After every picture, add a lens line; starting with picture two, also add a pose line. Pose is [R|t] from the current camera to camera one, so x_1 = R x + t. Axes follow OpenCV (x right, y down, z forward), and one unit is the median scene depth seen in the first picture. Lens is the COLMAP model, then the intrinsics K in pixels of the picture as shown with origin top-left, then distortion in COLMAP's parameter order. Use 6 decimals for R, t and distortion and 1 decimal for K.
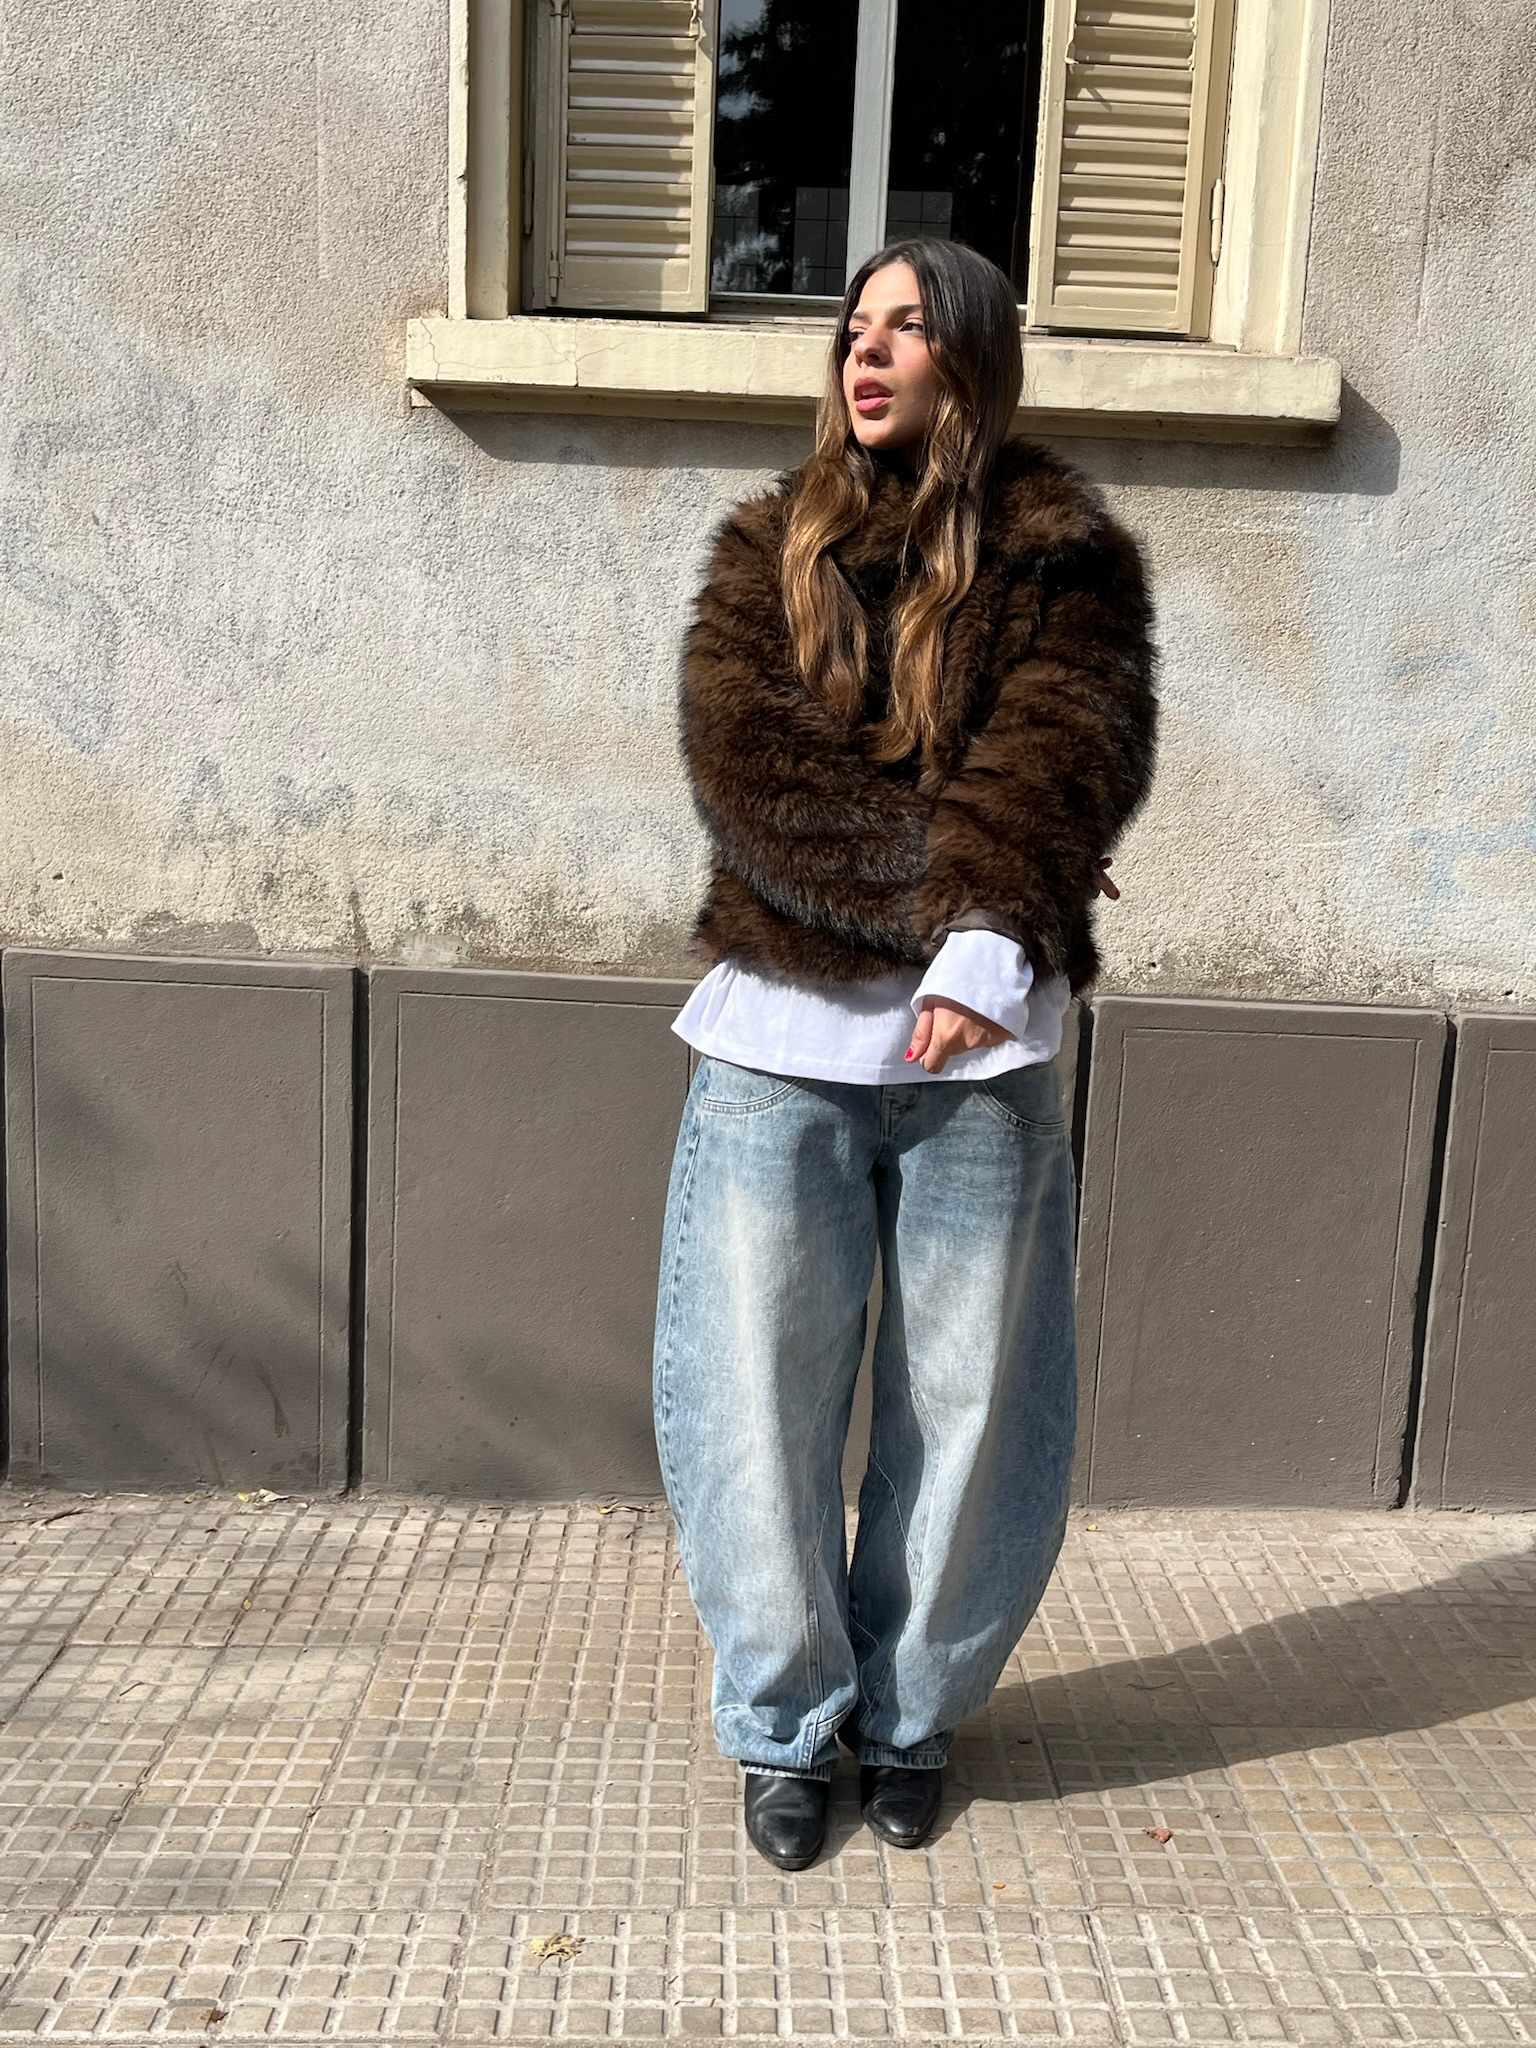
lens RADIAL K [[2013.1, 0, 749.8], [0, 2013.1, 1027.2], [0, 0, 1]] dist [0.024613, 0.030336]
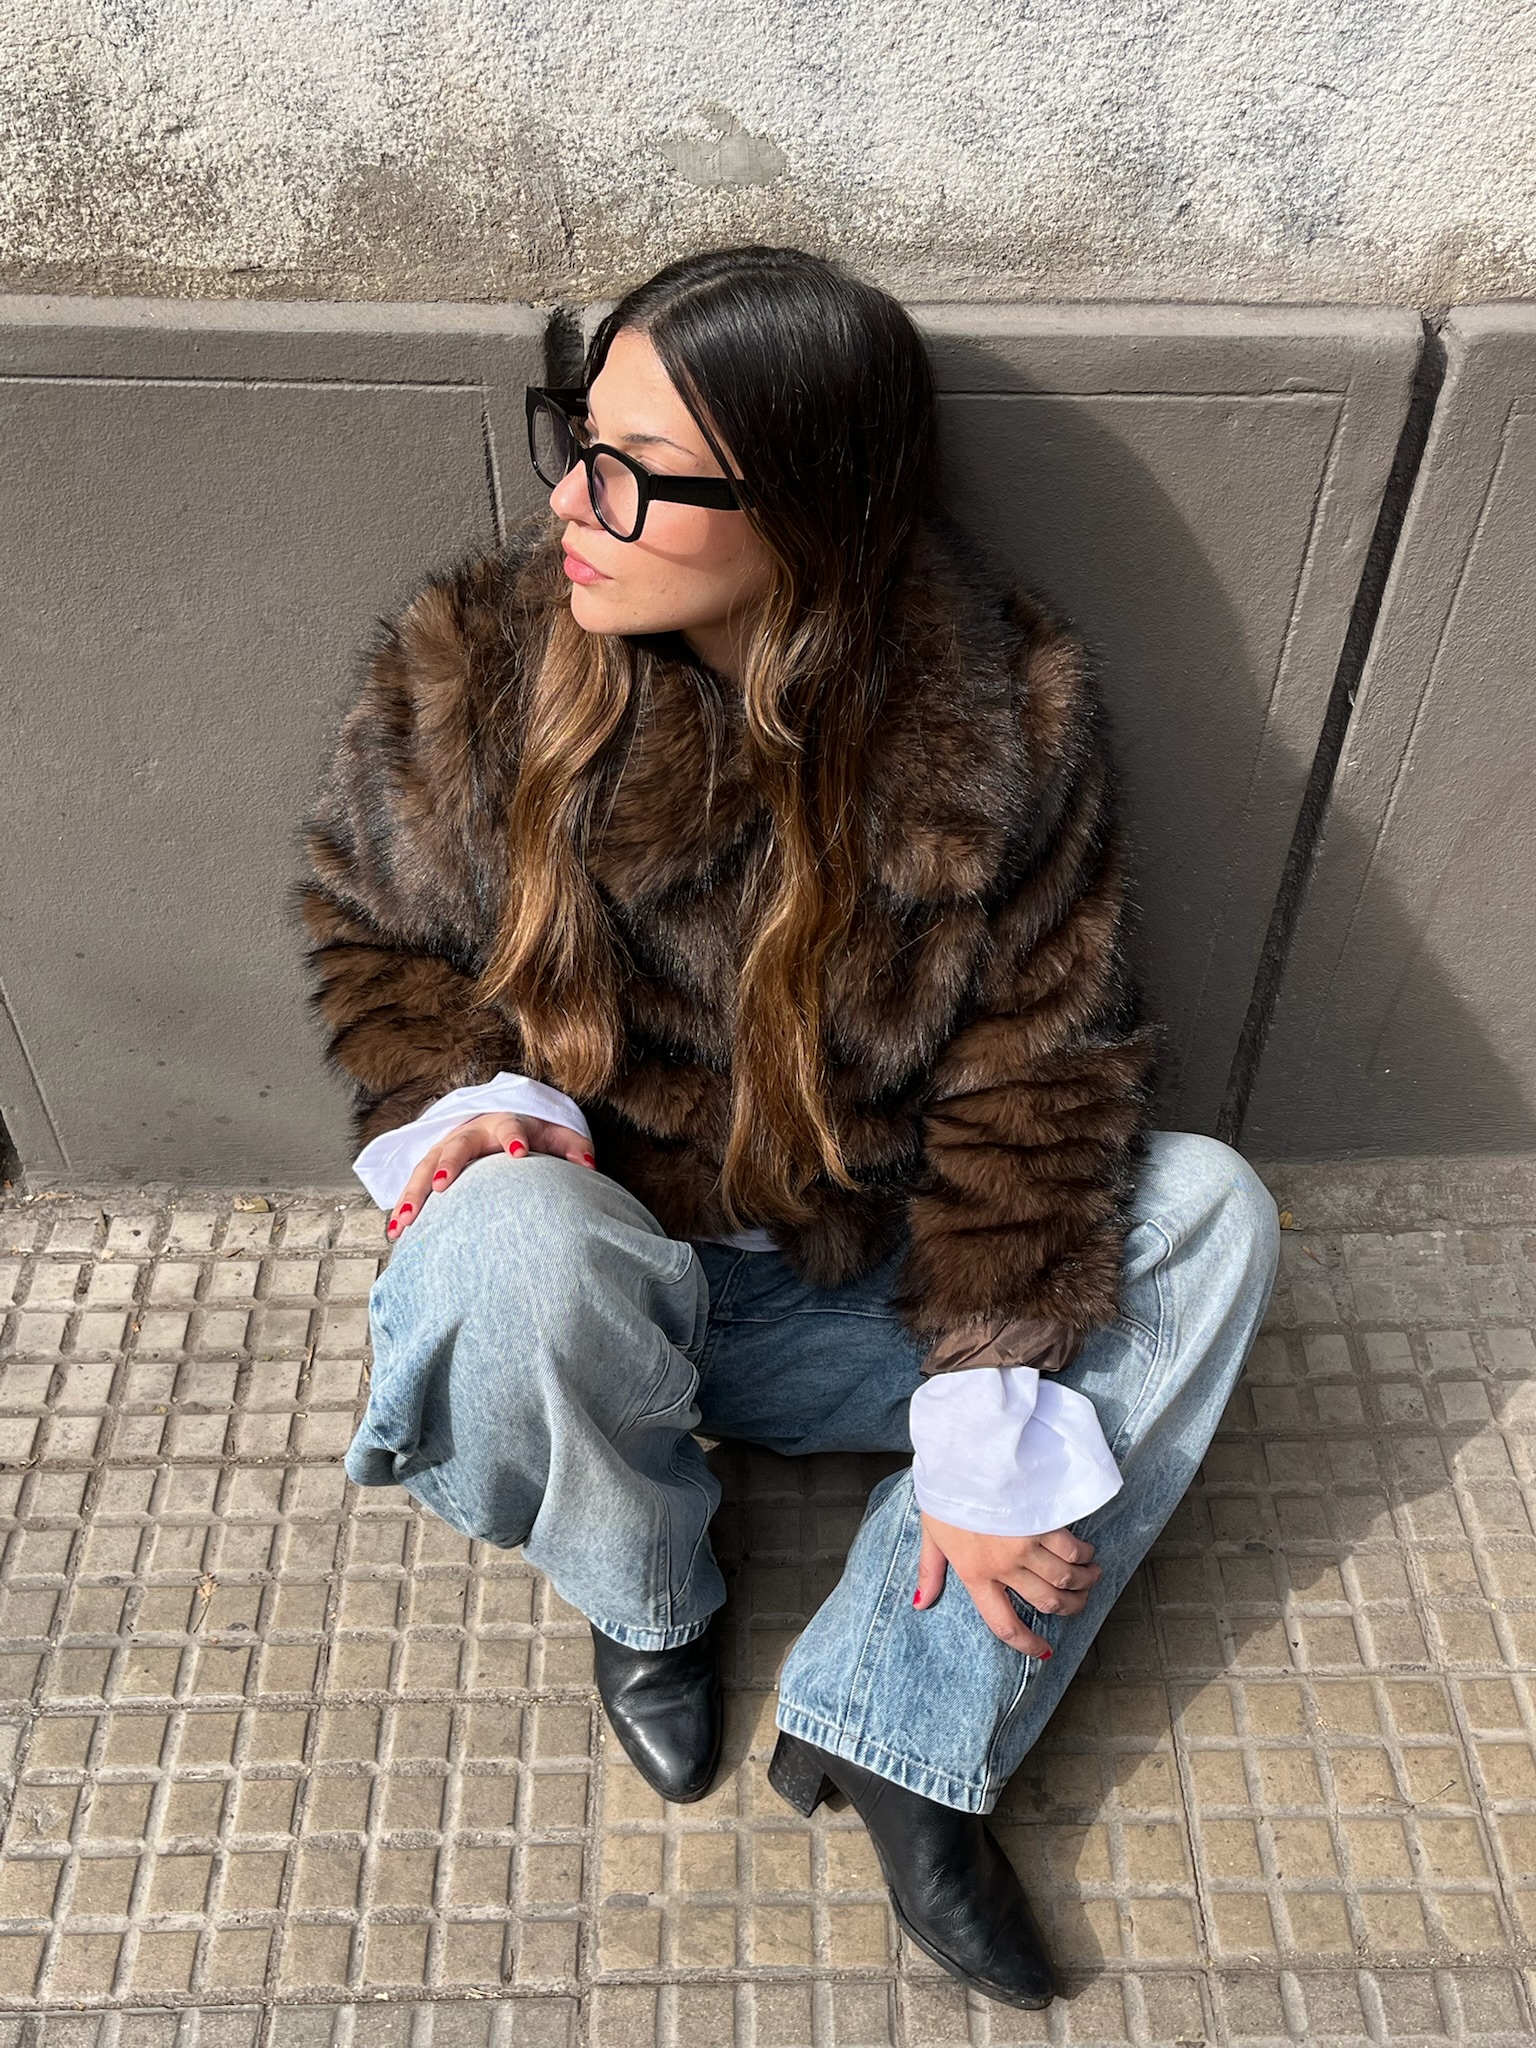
lens RADIAL K [[2015.4, 0, 782.5], [0, 2015.4, 1033.4], [0, 0, 1]] dist [0.007942, 0.068776]
pose [[0.999403, -0.032551, -0.011539, 0.033483], [0.032834, 0.792016, 0.609617, -0.155602], [-0.010705, -0.609632, 0.792612, 0.584739]]
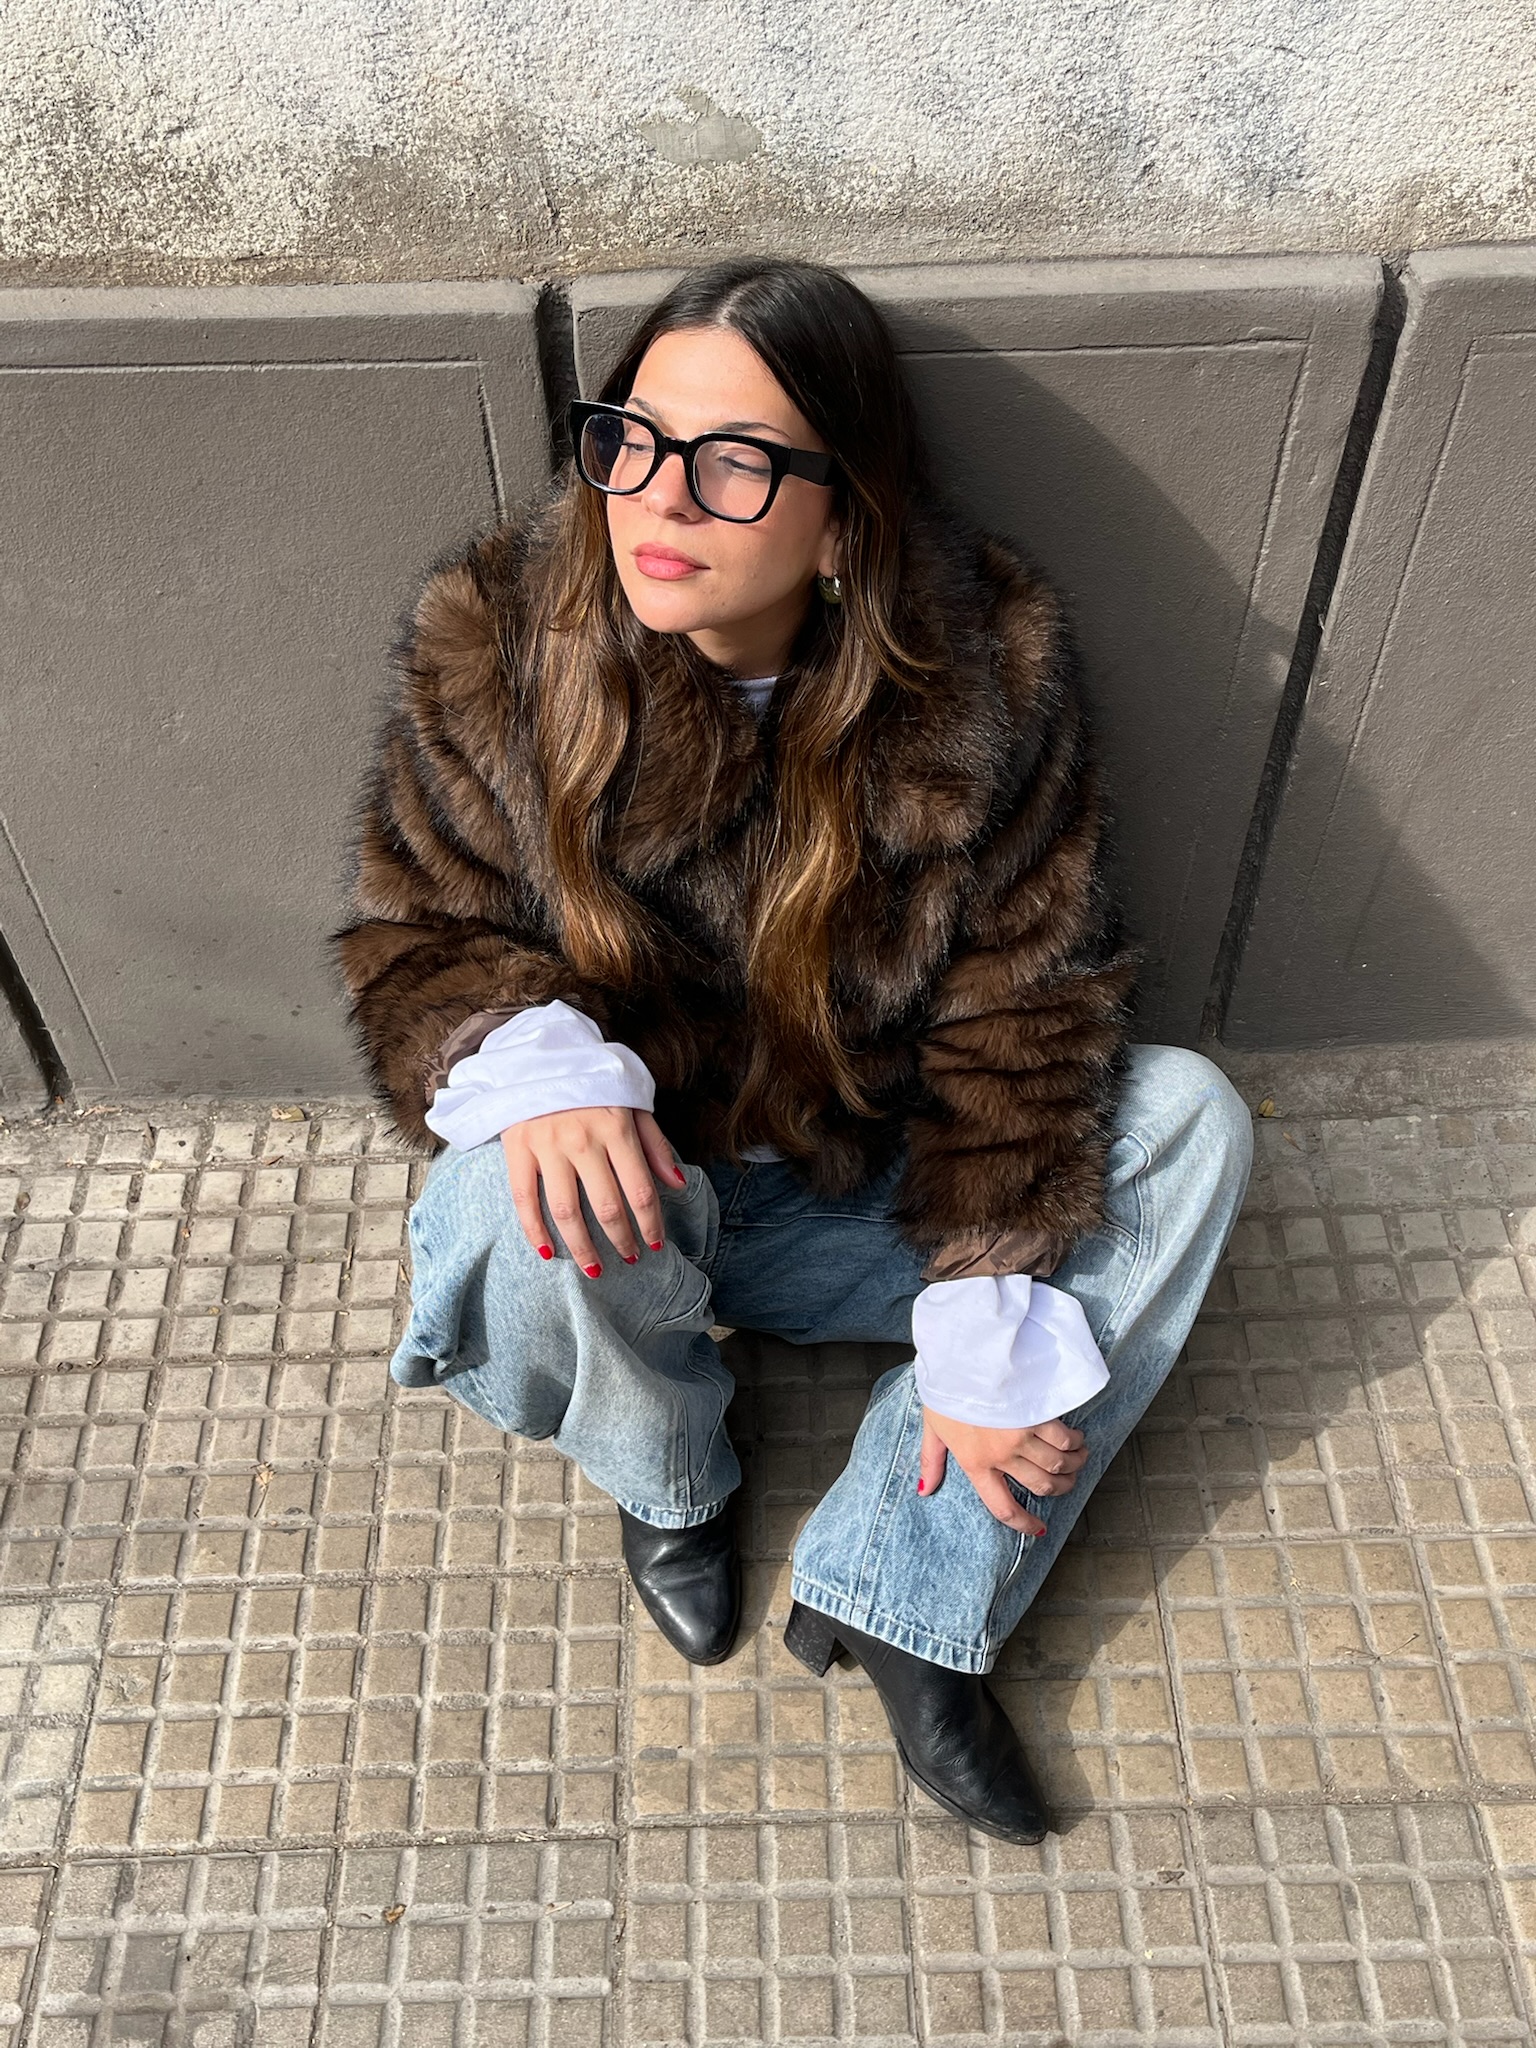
lens RADIAL K [[2013.1, 0, 749.8], [0, 2013.1, 1027.2], [0, 0, 1]] dist [0.024613, 0.030336]
pose [[0.997721, -0.054737, -0.039448, 0.039161], [0.067048, 0.738989, 0.670372, -0.191724], [-0.007543, -0.671490, 0.740975, 0.576722]]
